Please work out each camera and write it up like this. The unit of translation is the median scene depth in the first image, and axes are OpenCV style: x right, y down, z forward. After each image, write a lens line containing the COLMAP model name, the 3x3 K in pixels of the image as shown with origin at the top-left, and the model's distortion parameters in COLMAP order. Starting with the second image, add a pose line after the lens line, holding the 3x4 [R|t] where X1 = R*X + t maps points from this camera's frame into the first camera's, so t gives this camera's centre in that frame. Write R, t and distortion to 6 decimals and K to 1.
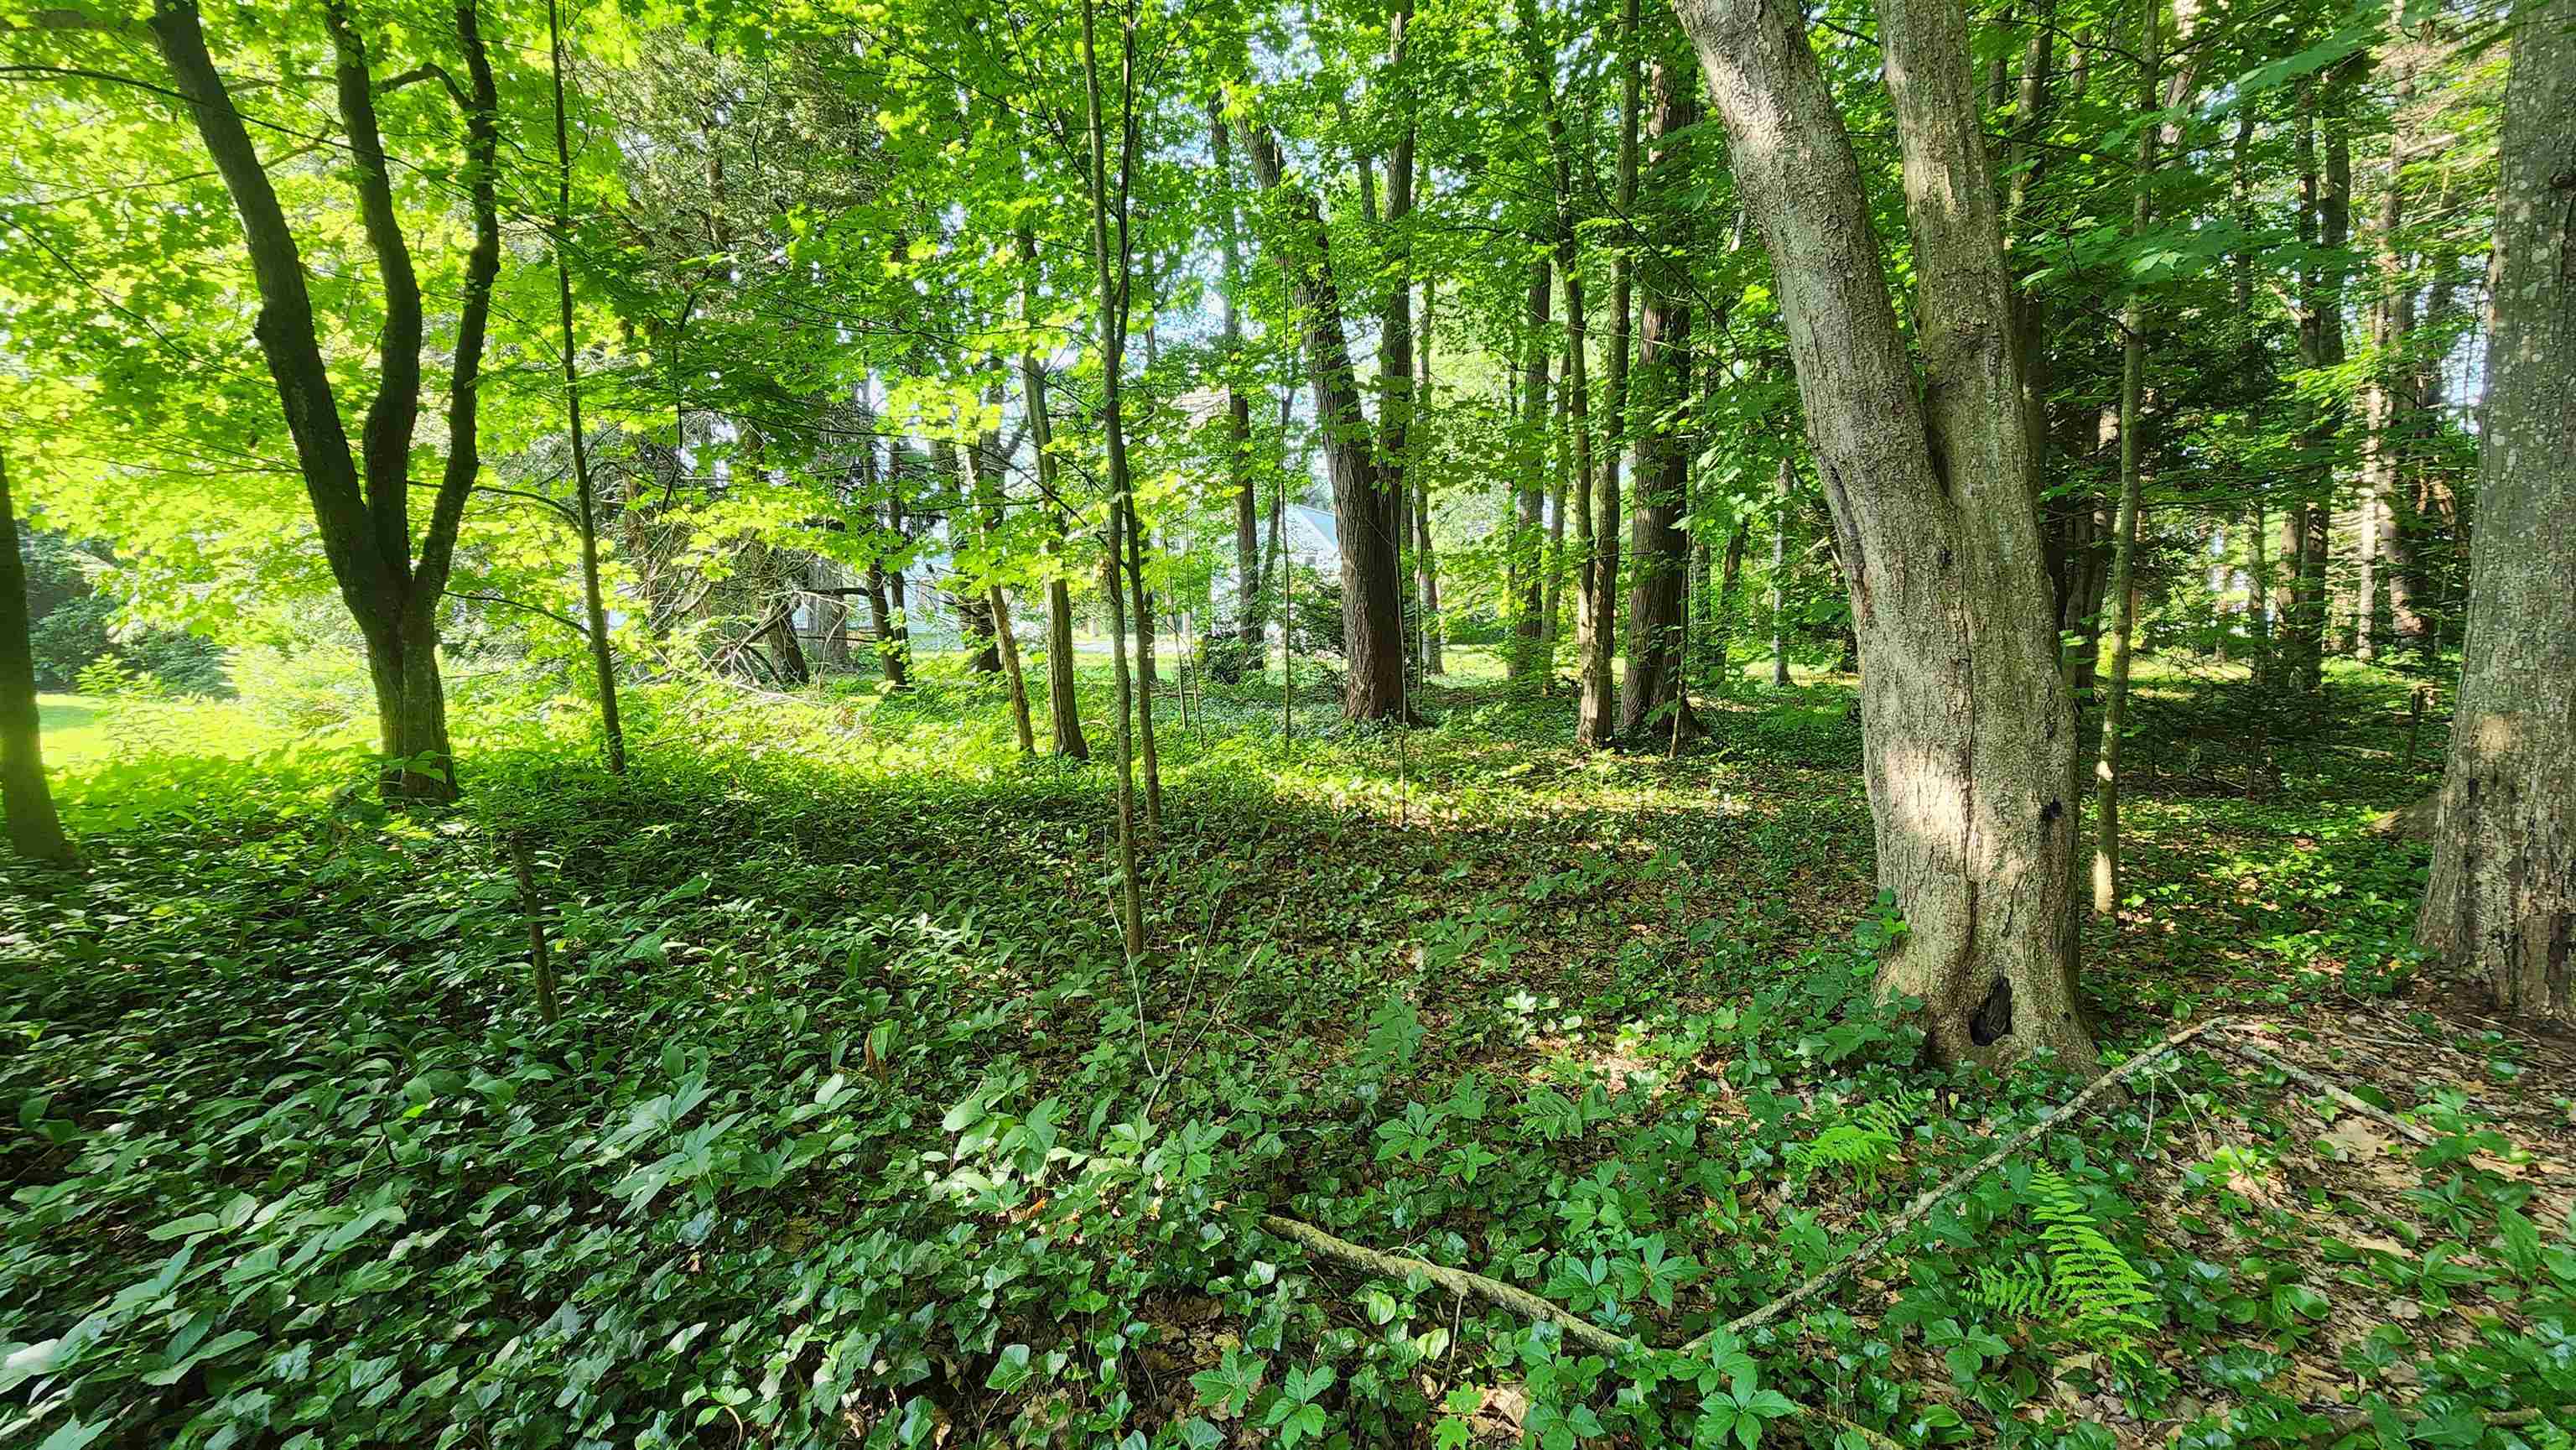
lens RADIAL K [[1044.0, 0, 1284.3], [0, 1044.0, 724.0], [0, 0, 1]] dist [-0.000915, 0.000157]
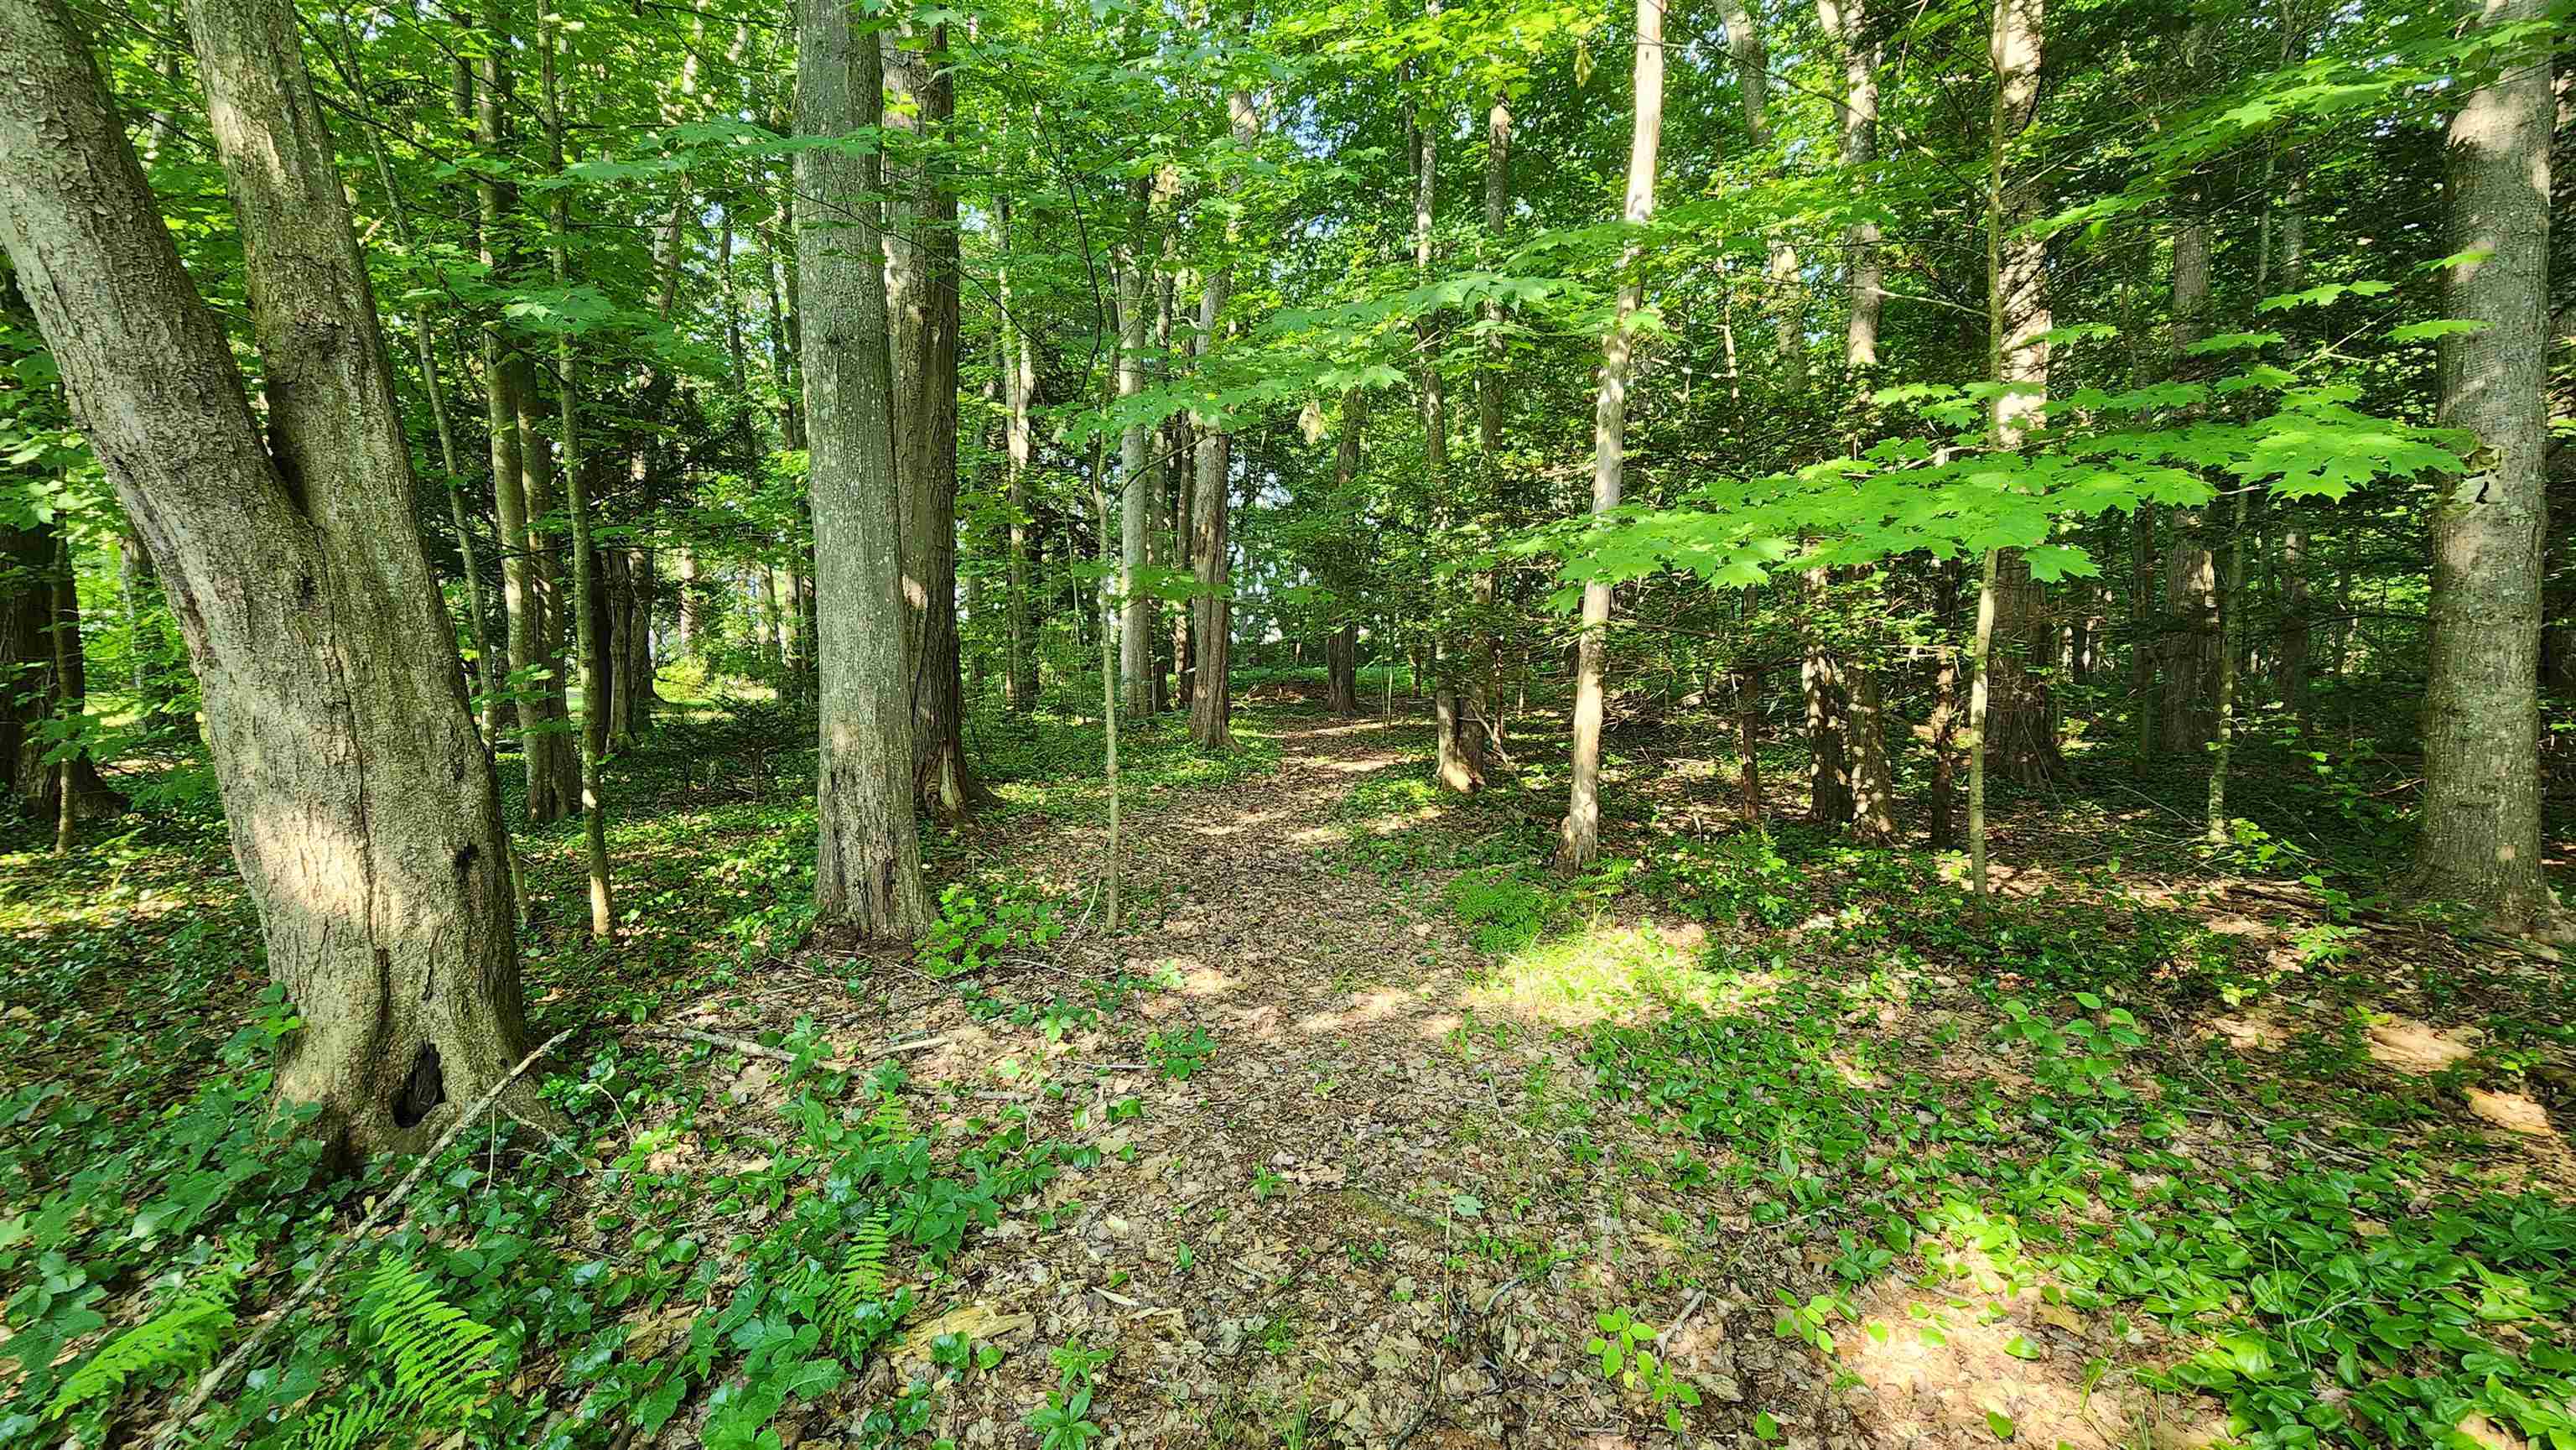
lens RADIAL K [[1044.0, 0, 1282.5], [0, 1044.0, 723.2], [0, 0, 1]] dist [-0.000915, 0.000157]
pose [[0.407646, -0.066810, 0.910693, 0.168883], [0.092003, 0.995250, 0.031830, 0.000915], [-0.908493, 0.070811, 0.411856, -0.079981]]
